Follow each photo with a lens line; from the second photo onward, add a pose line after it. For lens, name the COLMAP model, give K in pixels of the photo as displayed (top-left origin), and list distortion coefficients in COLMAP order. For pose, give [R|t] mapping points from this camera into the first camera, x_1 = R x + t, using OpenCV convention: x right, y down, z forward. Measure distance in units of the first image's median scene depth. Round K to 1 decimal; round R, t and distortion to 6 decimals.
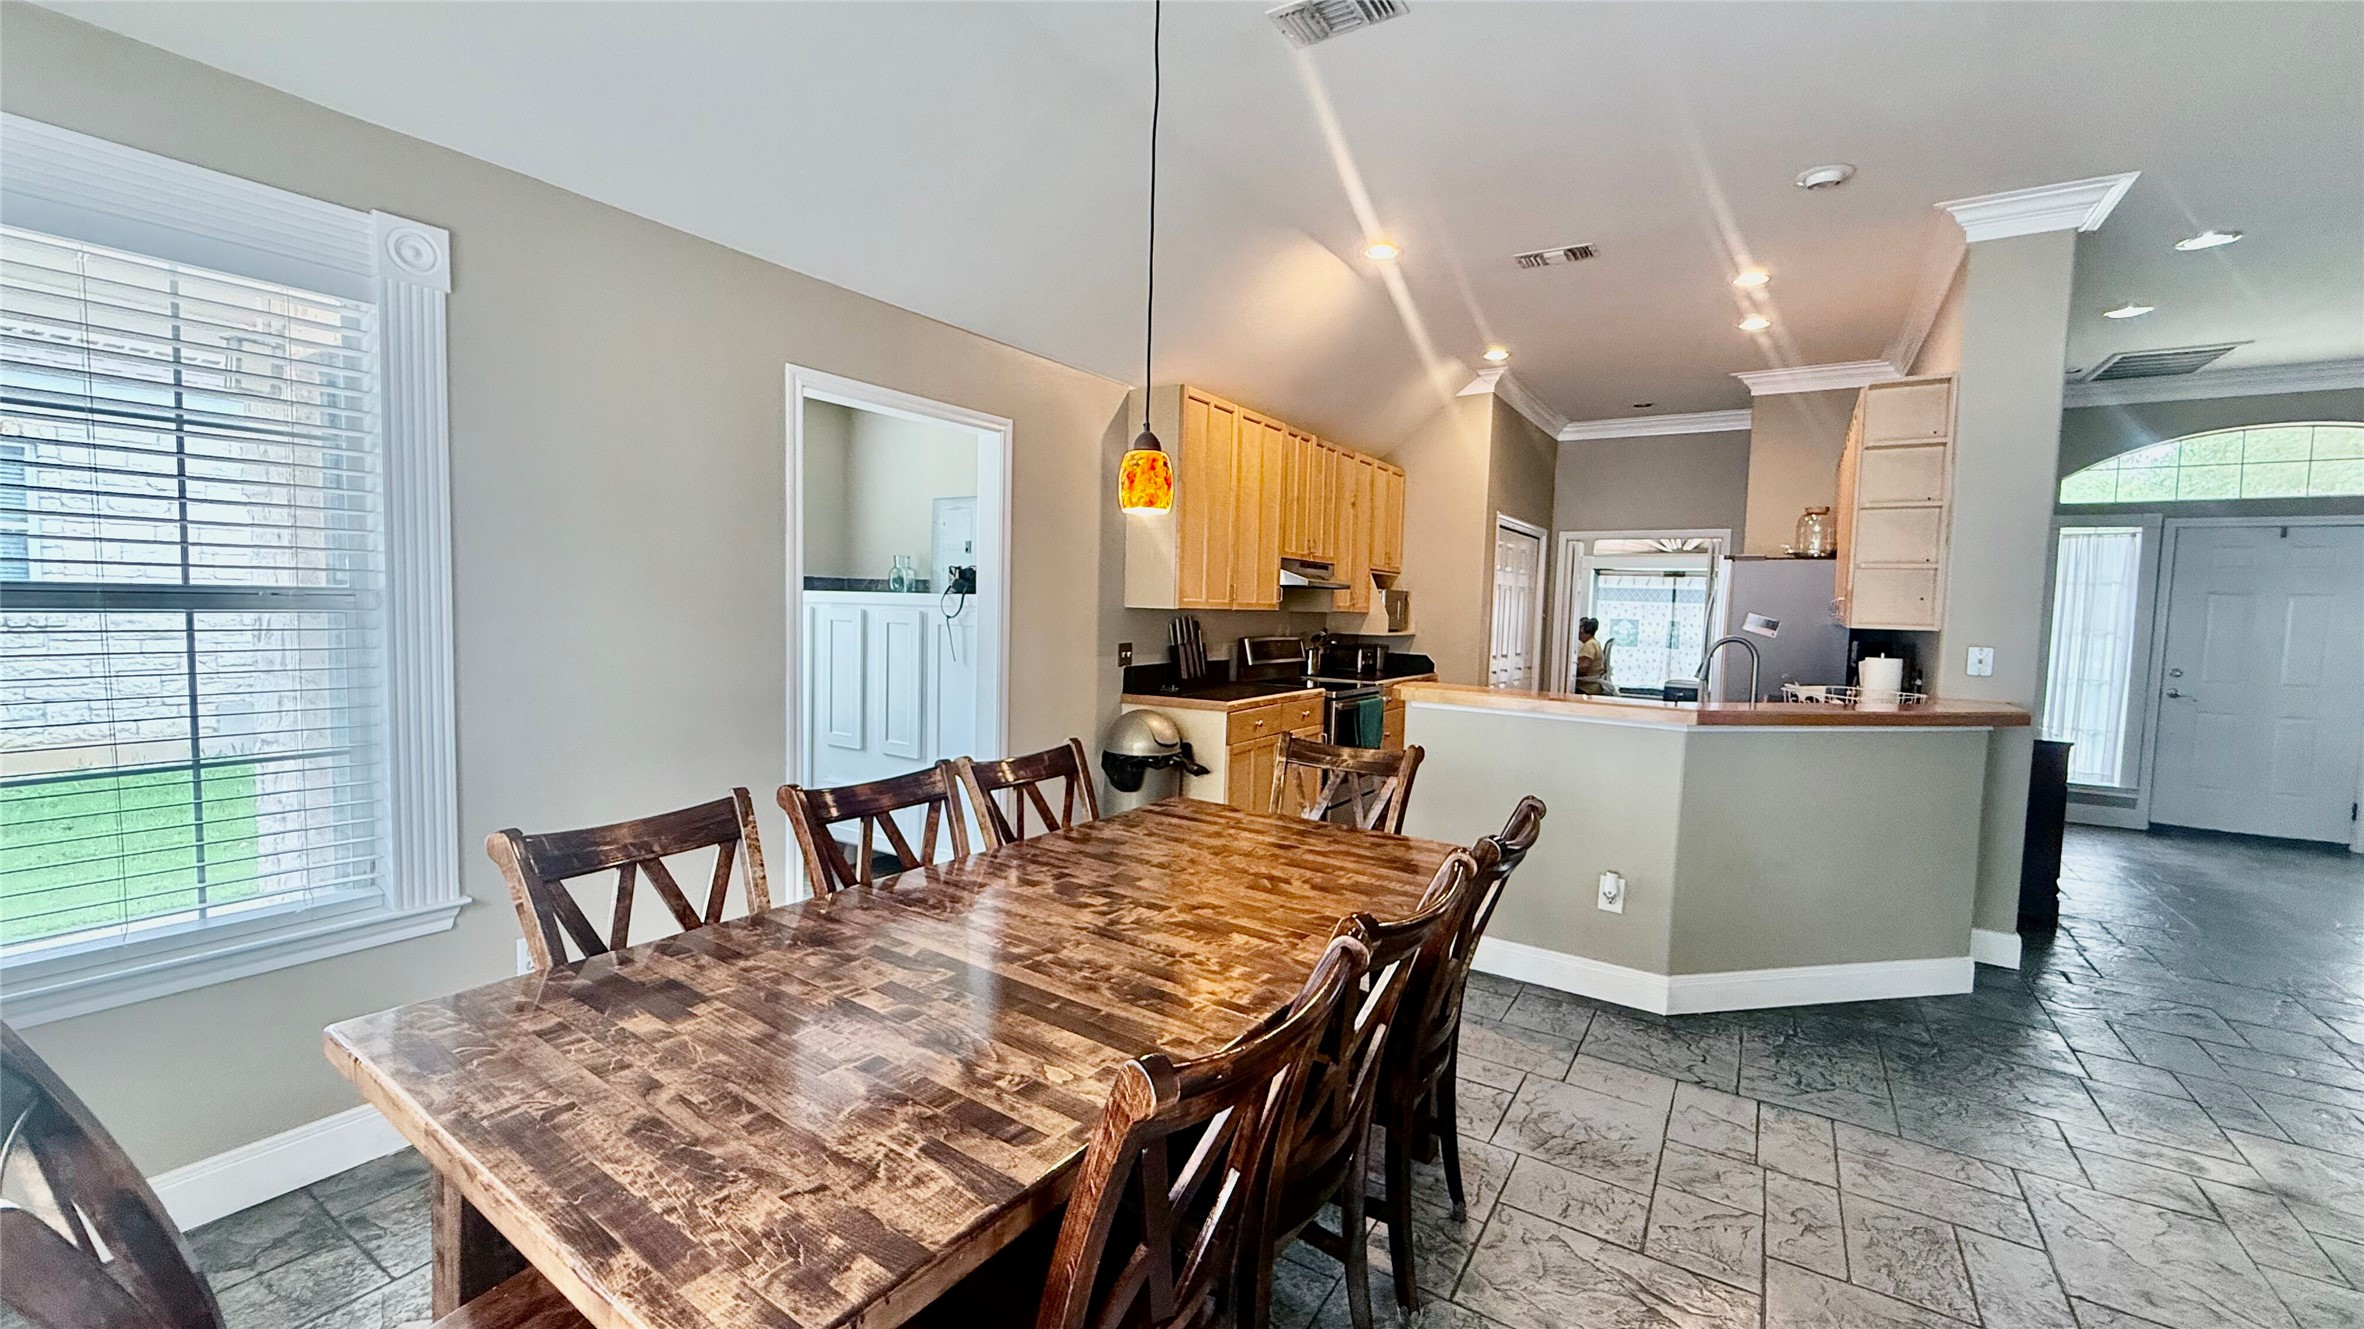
lens RADIAL K [[942.4, 0, 1183.6], [0, 942.4, 665.0], [0, 0, 1]] dist [-0.000375, 0.000603]
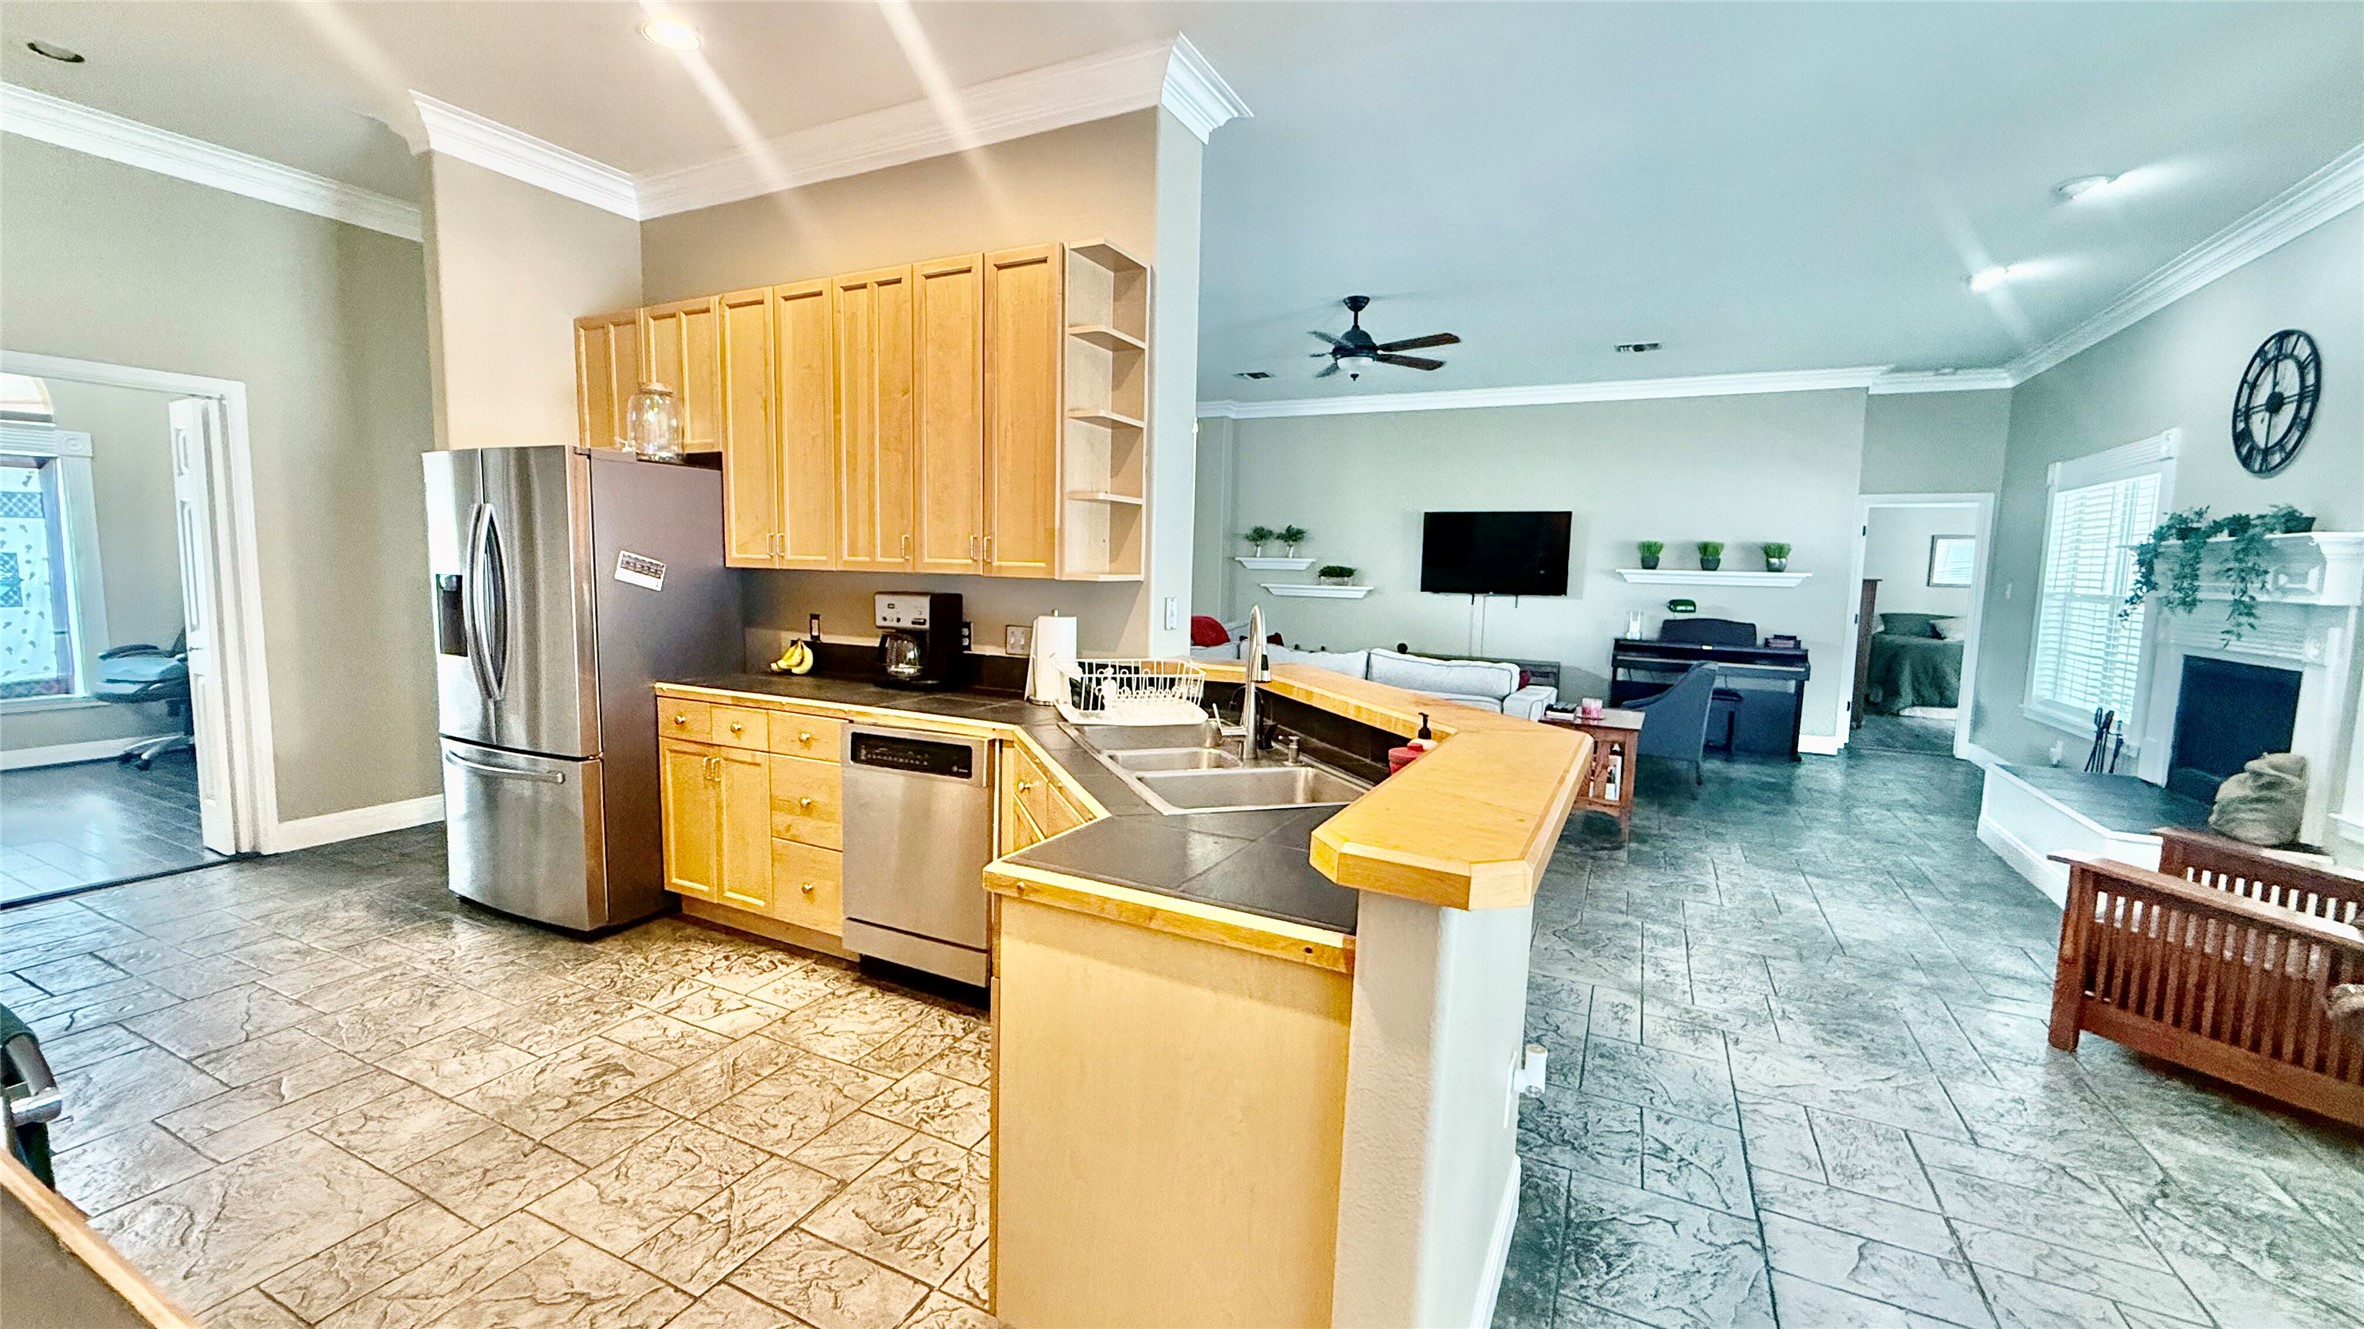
lens RADIAL K [[942.4, 0, 1174.5], [0, 942.4, 658.3], [0, 0, 1]] dist [-0.000375, 0.000603]
pose [[-0.102867, -0.127632, 0.986473, -0.037648], [0.040635, 0.990367, 0.132373, -0.080316], [-0.993865, 0.053702, -0.096689, 1.098866]]
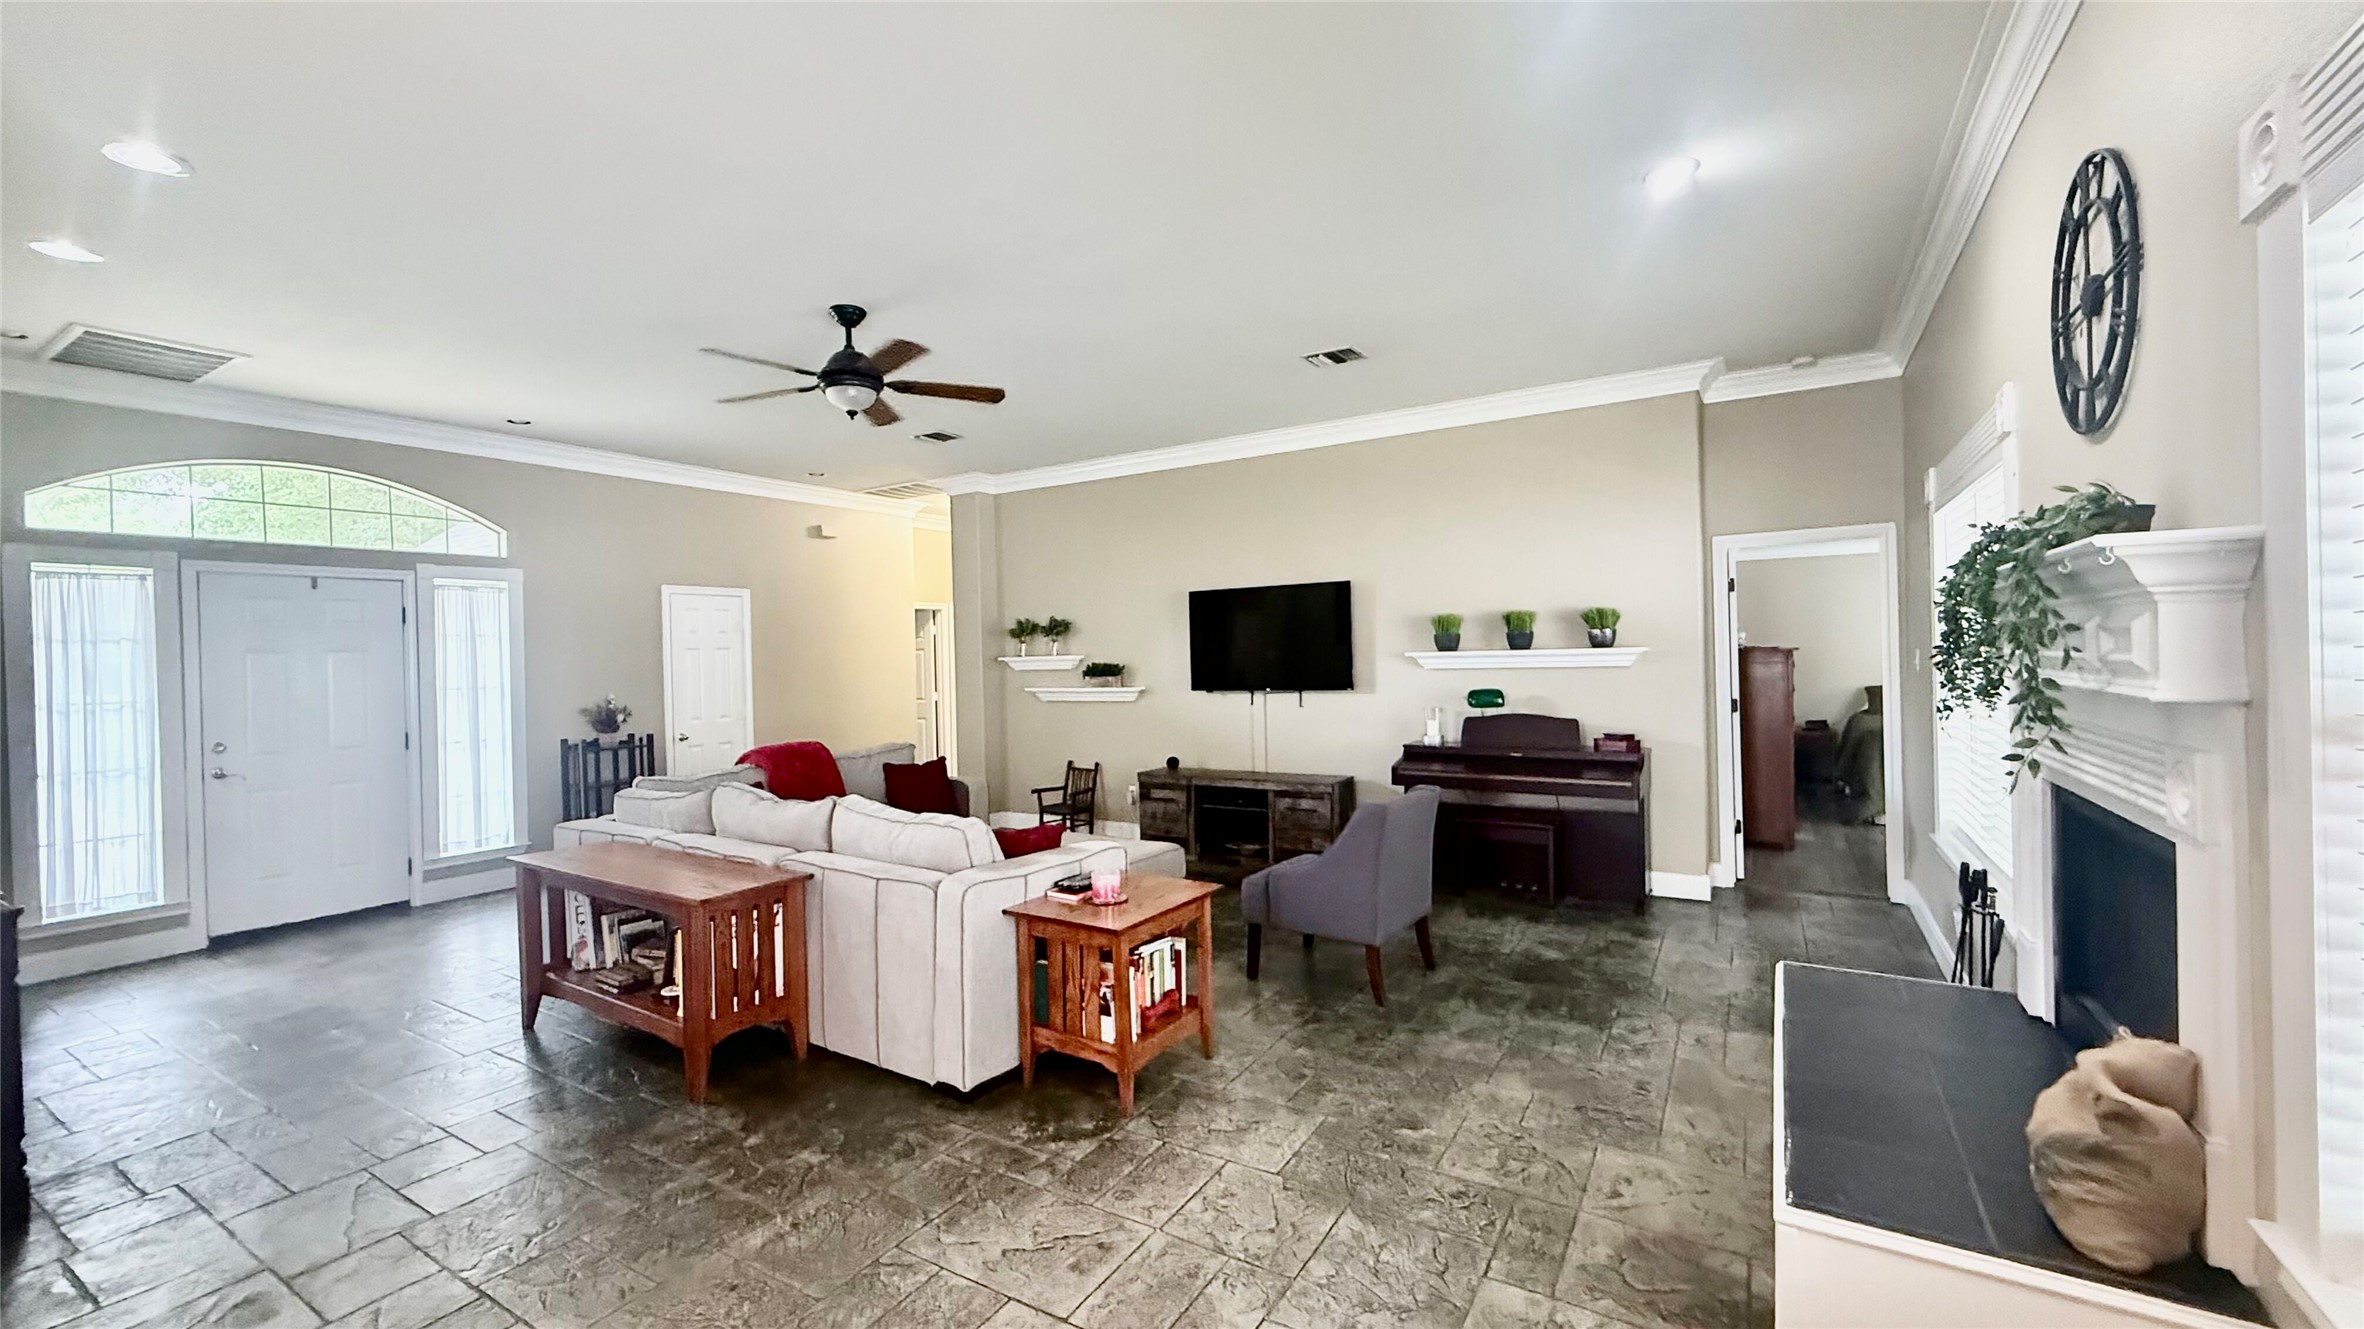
lens RADIAL K [[942.4, 0, 1174.3], [0, 942.4, 660.4], [0, 0, 1]] dist [-0.000375, 0.000603]
pose [[-0.012527, -0.030200, 0.999465, 0.381428], [0.090858, 0.995374, 0.031215, -0.029988], [-0.995785, 0.091201, -0.009725, 0.292522]]
